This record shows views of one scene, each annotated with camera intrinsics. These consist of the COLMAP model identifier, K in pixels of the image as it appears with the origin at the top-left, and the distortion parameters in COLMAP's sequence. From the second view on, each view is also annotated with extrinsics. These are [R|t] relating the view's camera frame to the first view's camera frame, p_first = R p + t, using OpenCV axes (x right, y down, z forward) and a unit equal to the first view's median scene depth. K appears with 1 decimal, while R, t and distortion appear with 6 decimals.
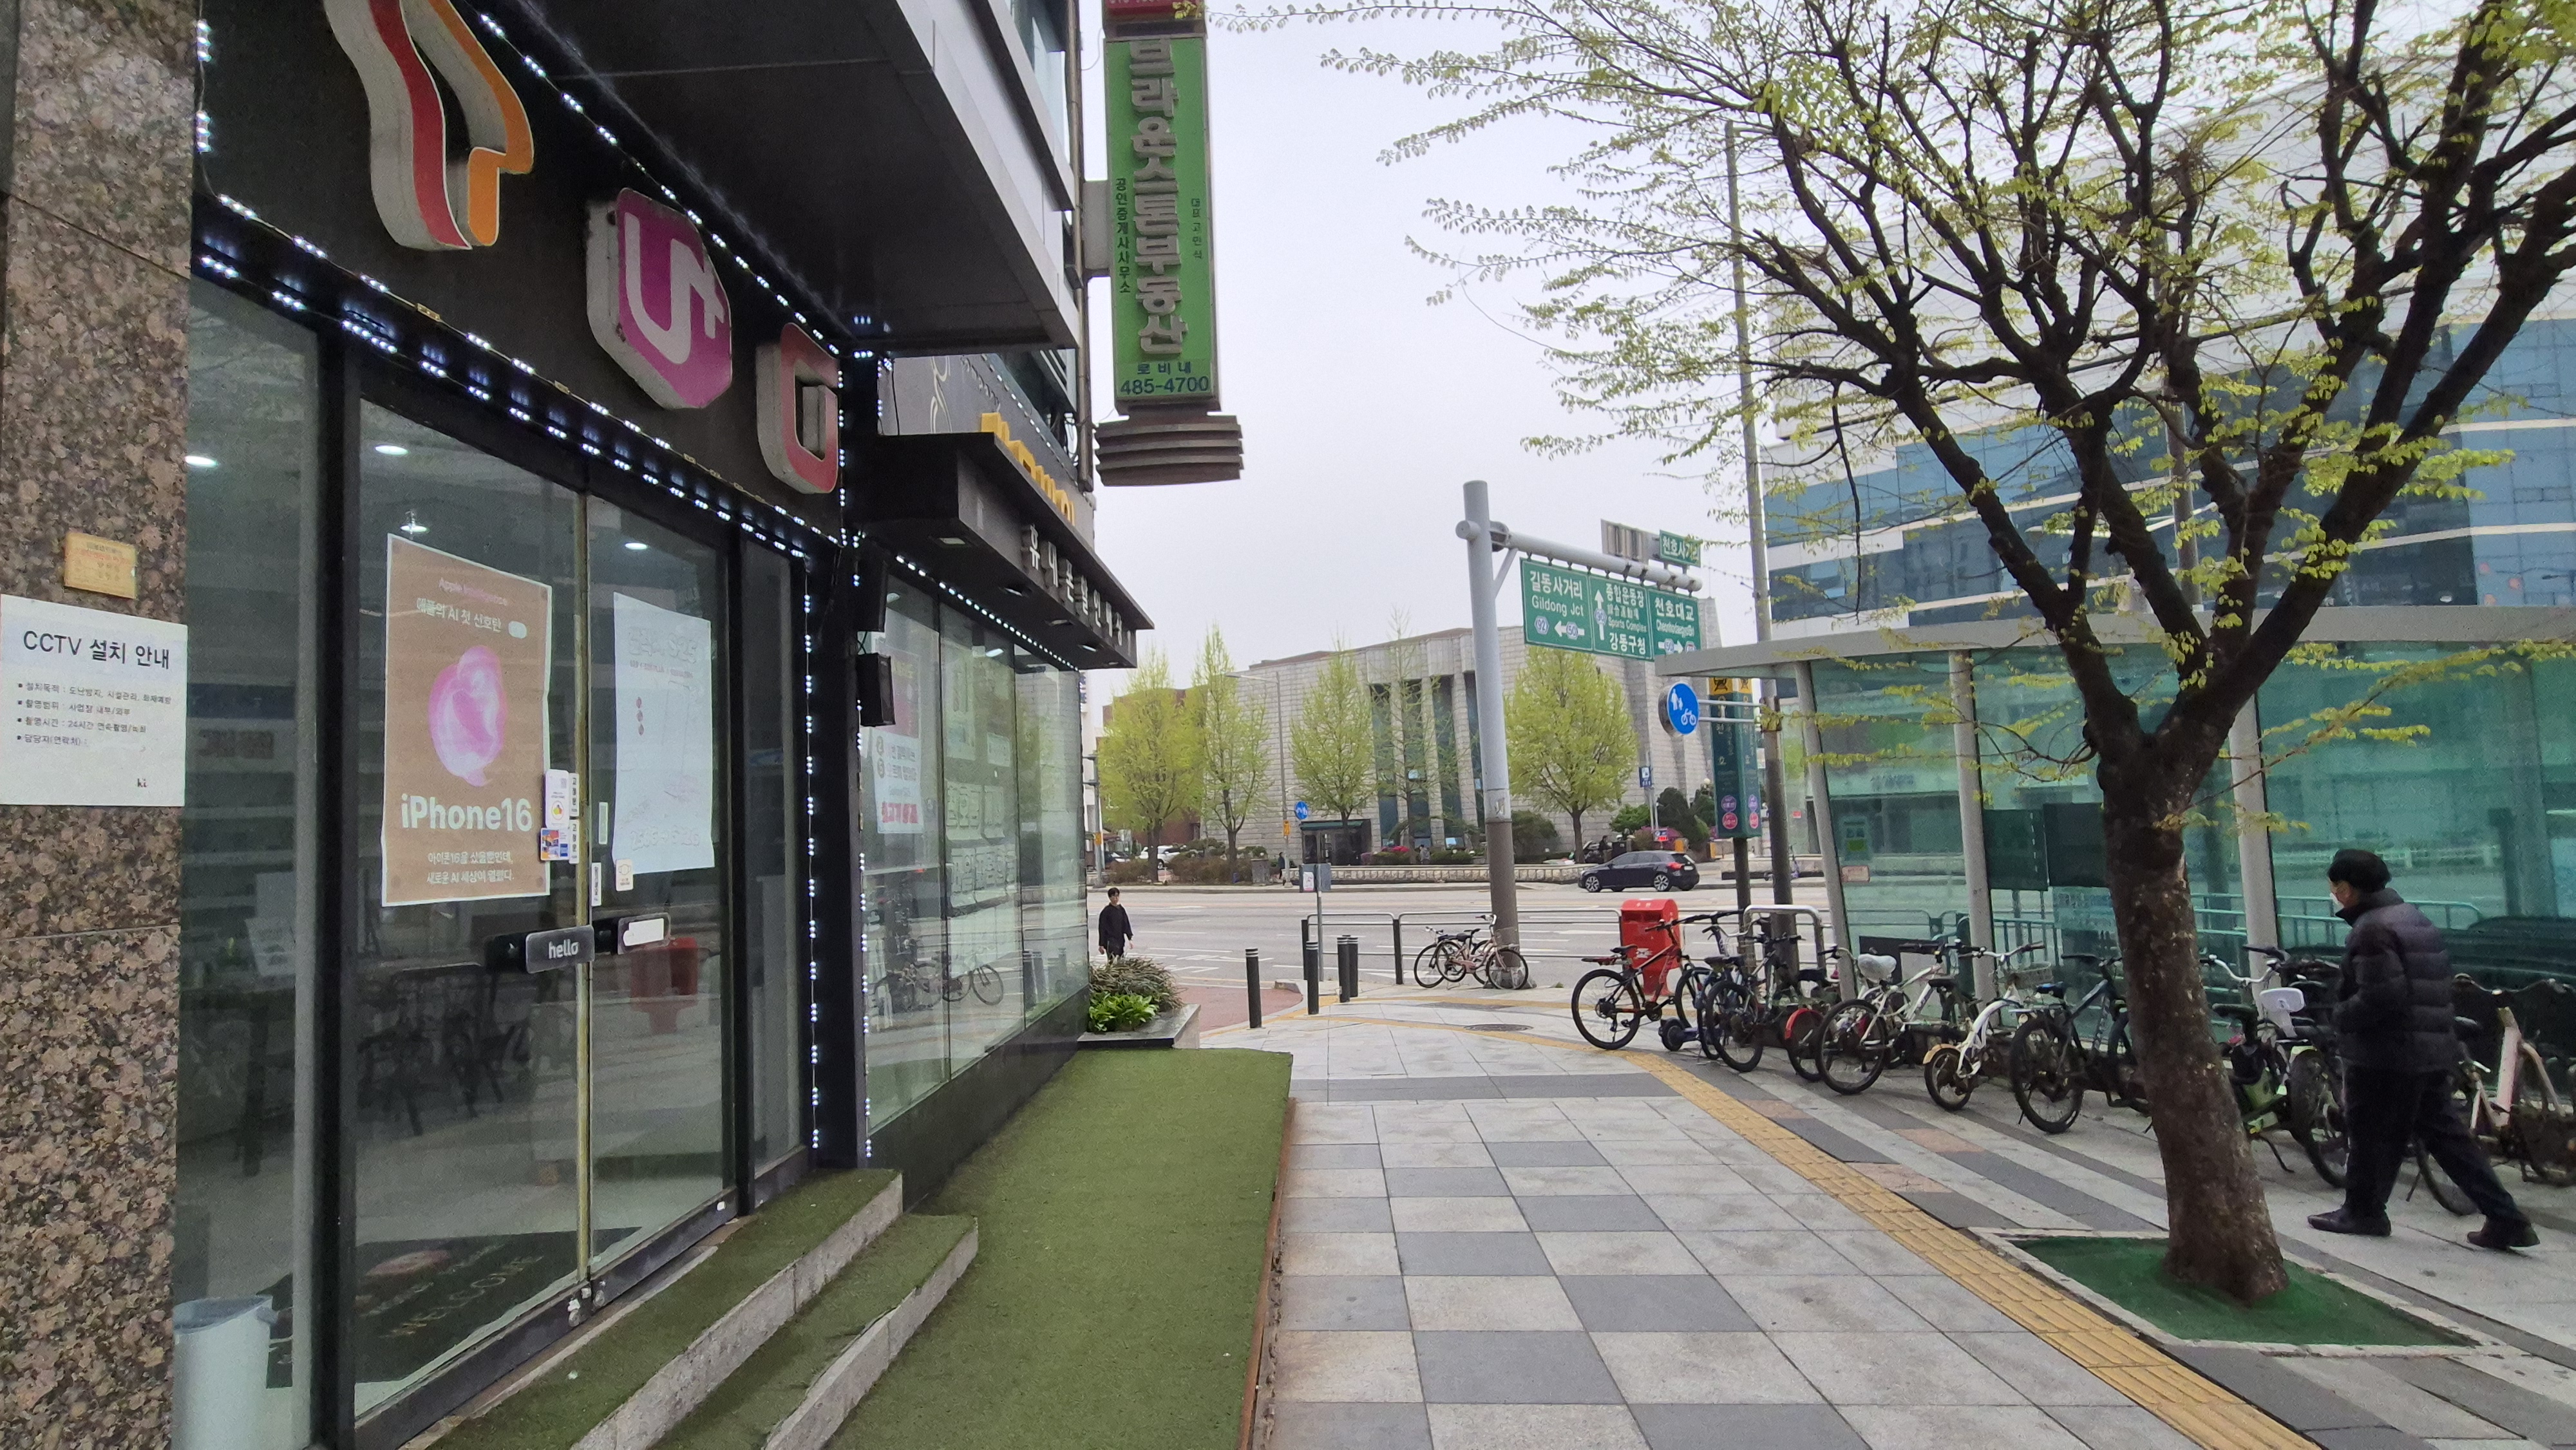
lens RADIAL K [[1271.2, 0, 1288.8], [0, 1271.2, 729.9], [0, 0, 1]] dist [-0.002526, -0.000184]
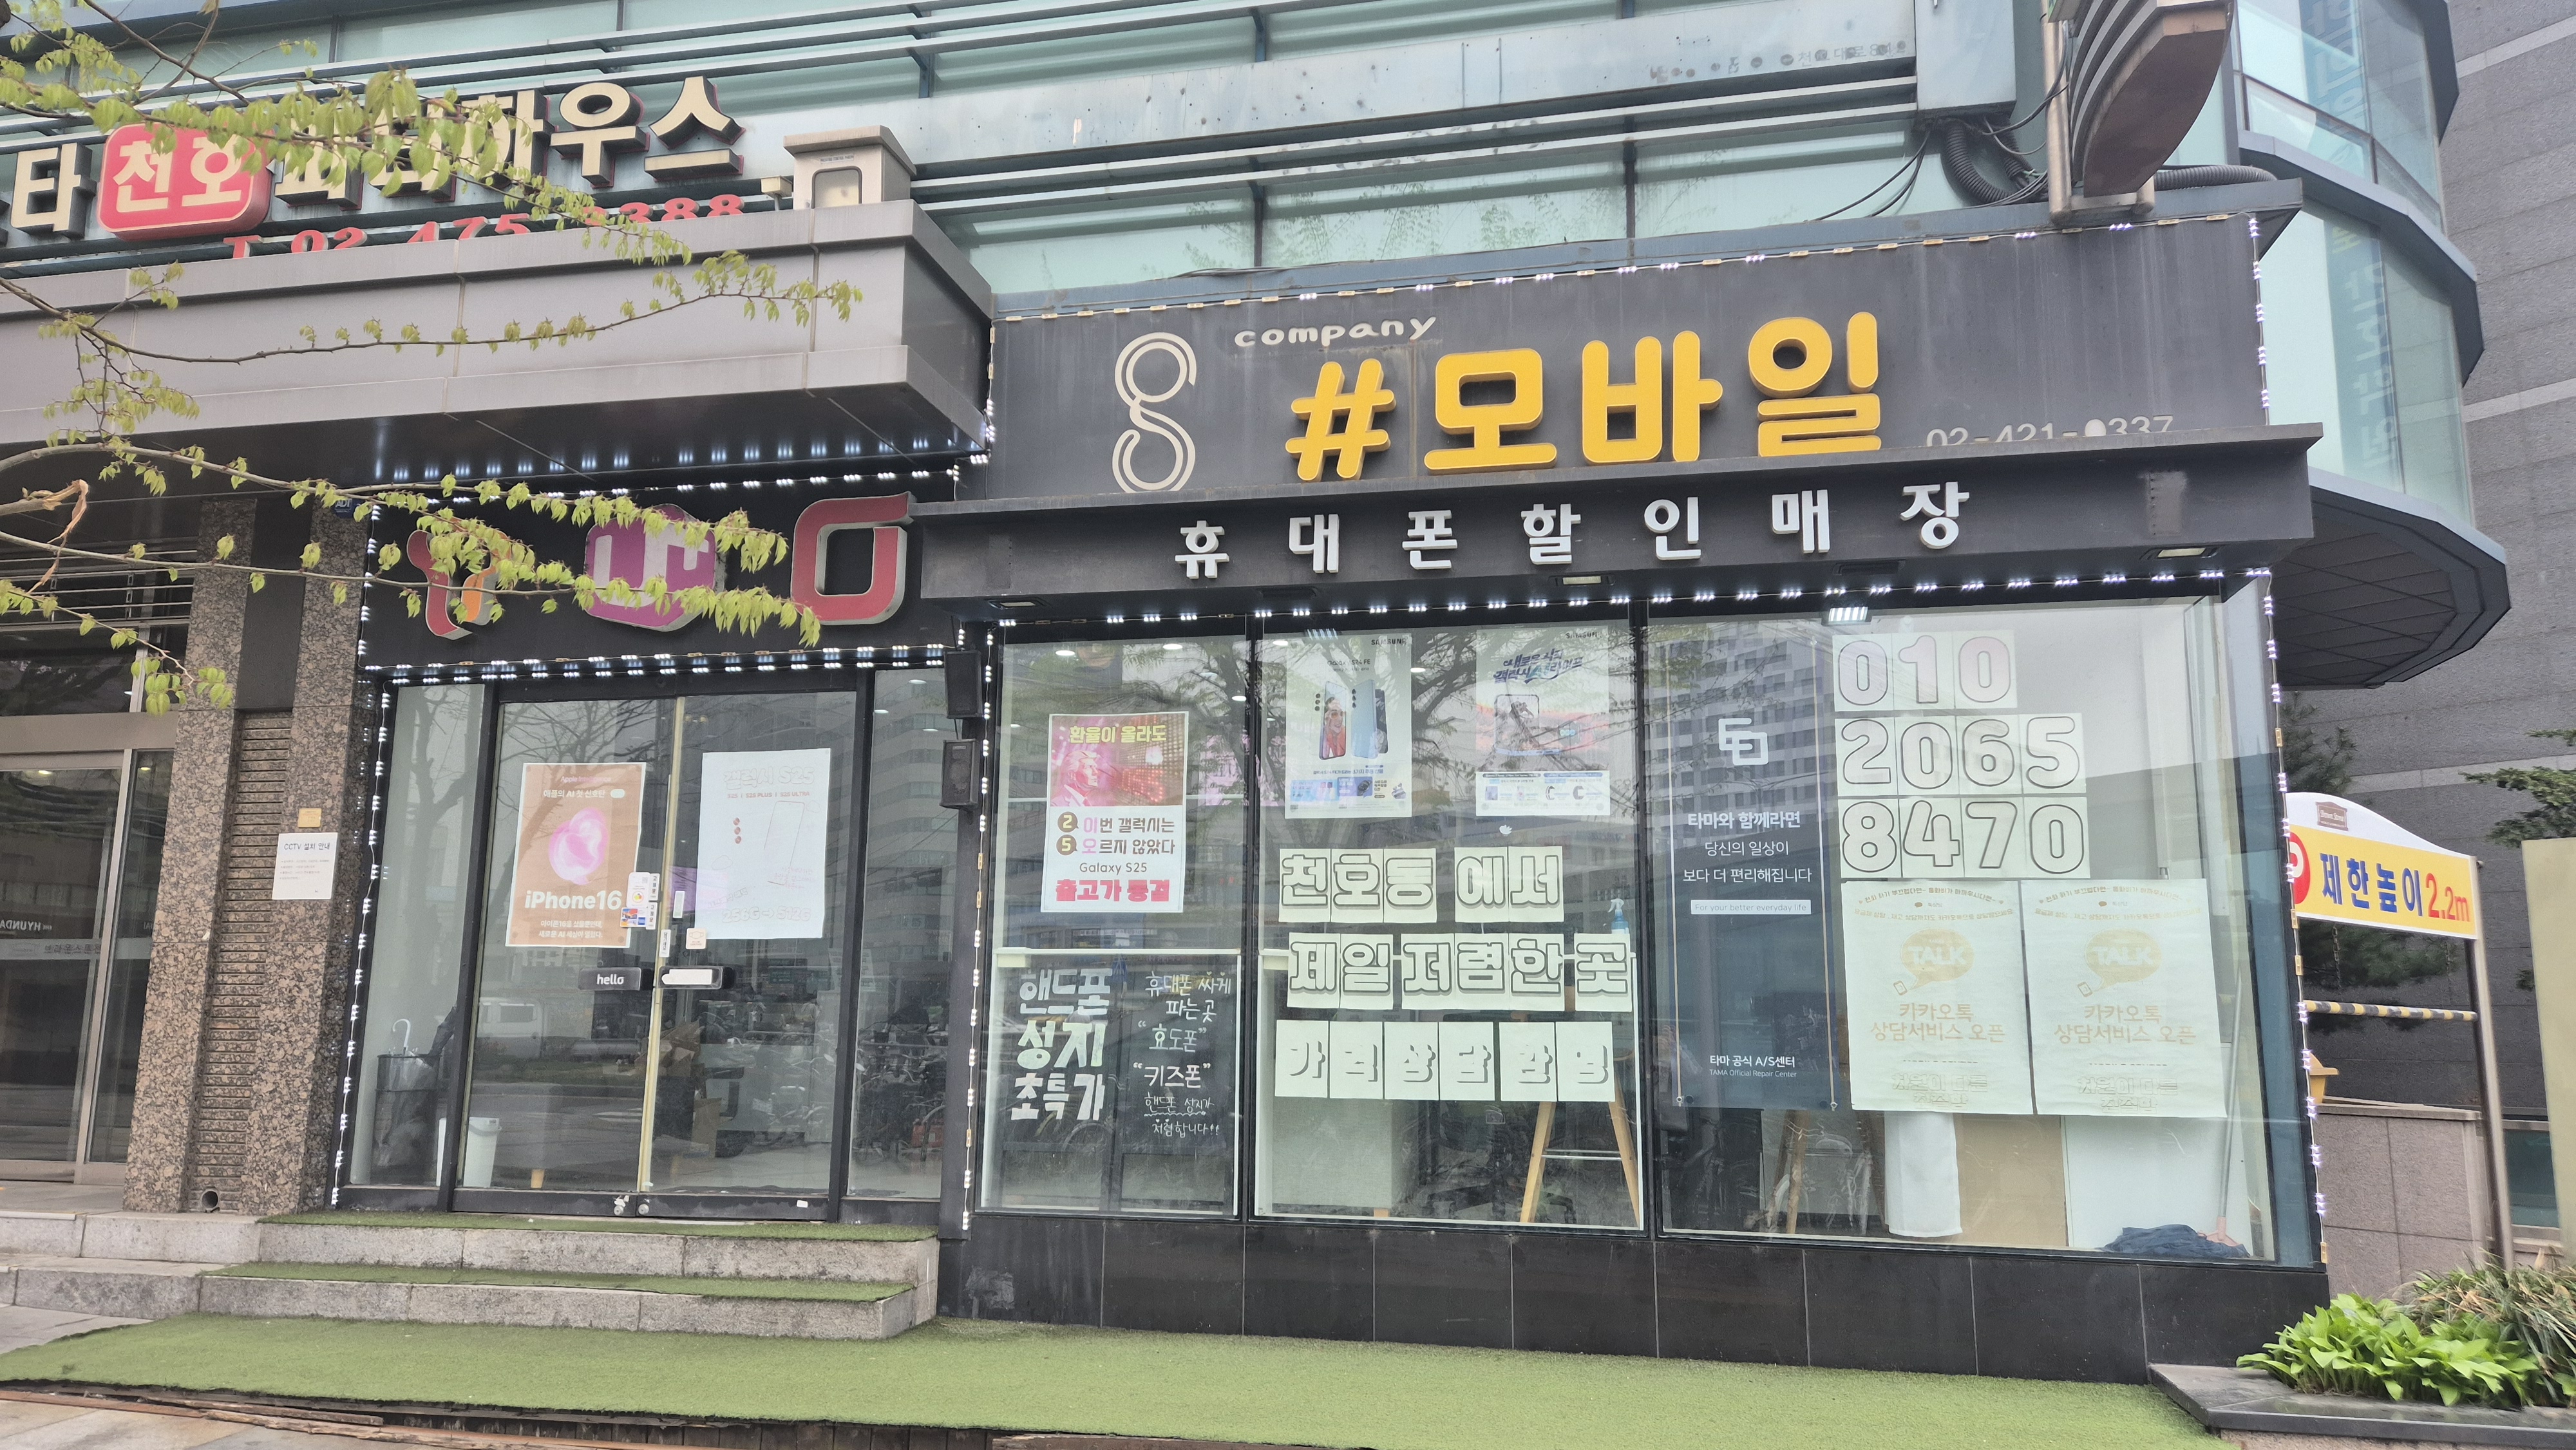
lens RADIAL K [[1717.7, 0, 1270.2], [0, 1717.7, 751.5], [0, 0, 1]] dist [0.087279, -0.040702]
pose [[-0.190718, -0.107487, -0.975742, 1.635764], [0.066569, 0.990283, -0.122100, 0.226078], [0.979385, -0.088240, -0.181710, 2.443635]]
